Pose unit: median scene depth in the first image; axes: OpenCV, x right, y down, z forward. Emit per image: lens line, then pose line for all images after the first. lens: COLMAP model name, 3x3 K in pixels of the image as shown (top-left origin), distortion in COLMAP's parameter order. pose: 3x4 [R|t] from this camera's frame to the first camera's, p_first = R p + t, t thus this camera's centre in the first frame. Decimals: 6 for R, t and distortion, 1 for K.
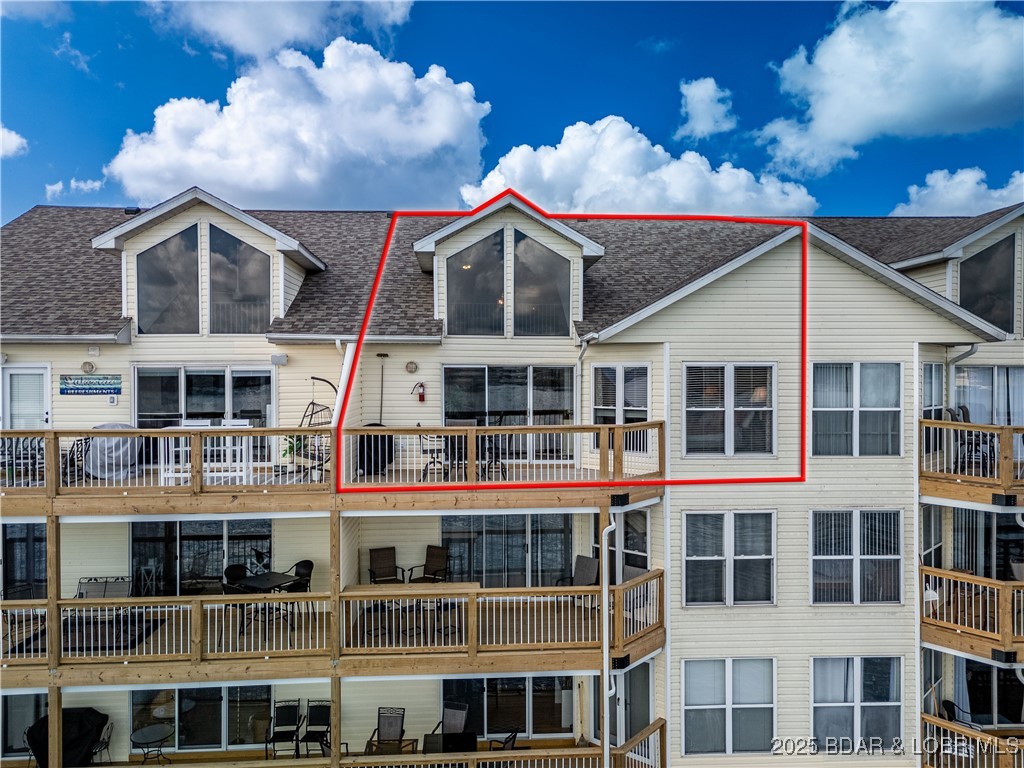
lens RADIAL K [[755.0, 0, 516.4], [0, 755.0, 383.8], [0, 0, 1]] dist [0.033343, -0.017891]
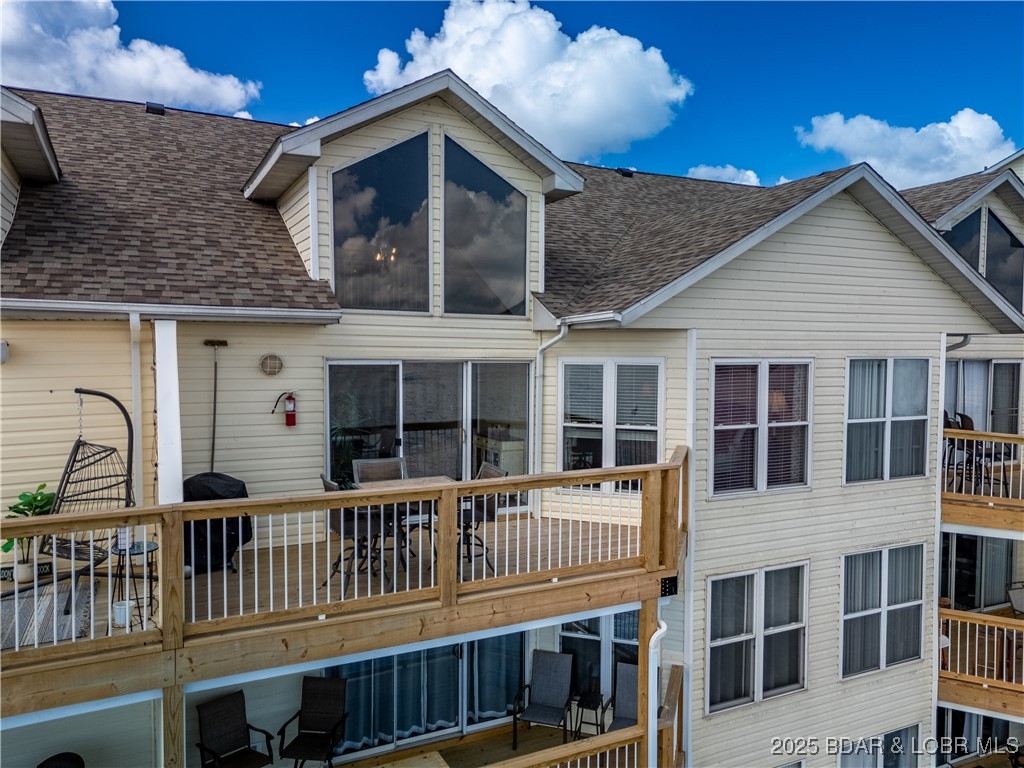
lens RADIAL K [[755.0, 0, 512.8], [0, 755.0, 382.8], [0, 0, 1]] dist [0.033343, -0.017891]
pose [[0.922862, -0.012767, 0.384920, -0.197706], [-0.001053, 0.999363, 0.035672, -0.030249], [-0.385130, -0.033325, 0.922260, 0.435258]]
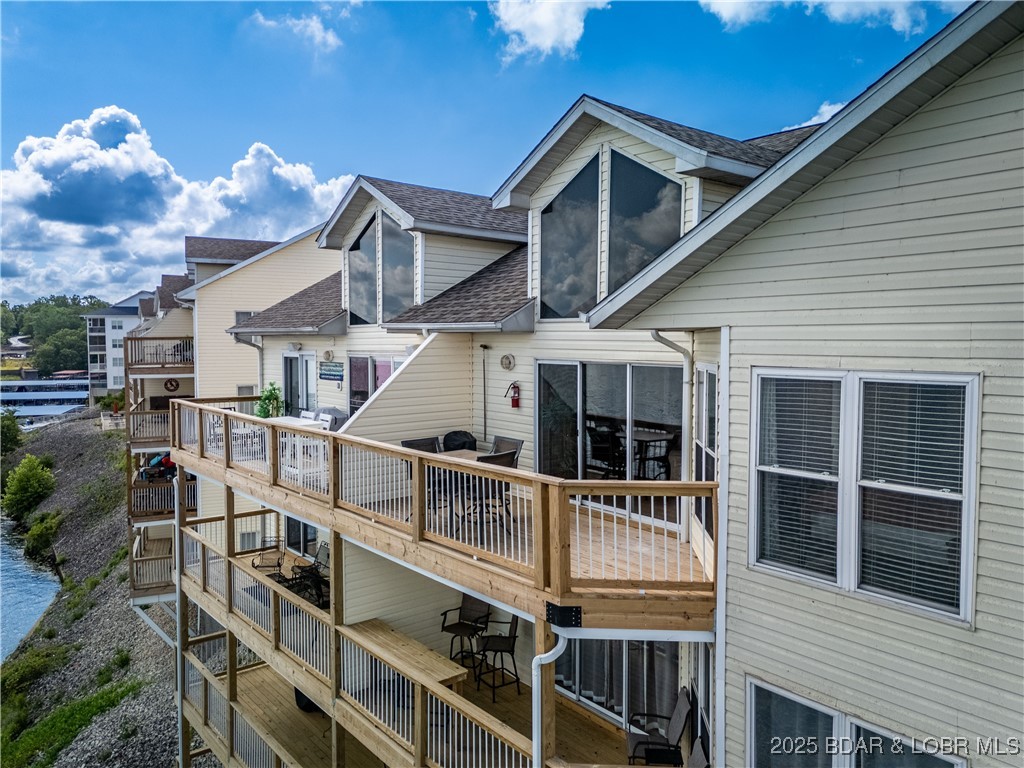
lens RADIAL K [[755.0, 0, 511.7], [0, 755.0, 382.0], [0, 0, 1]] dist [0.033343, -0.017891]
pose [[0.579315, 0.045750, -0.813819, 0.507672], [-0.015163, 0.998856, 0.045358, -0.038427], [0.814963, -0.013936, 0.579345, 0.585743]]
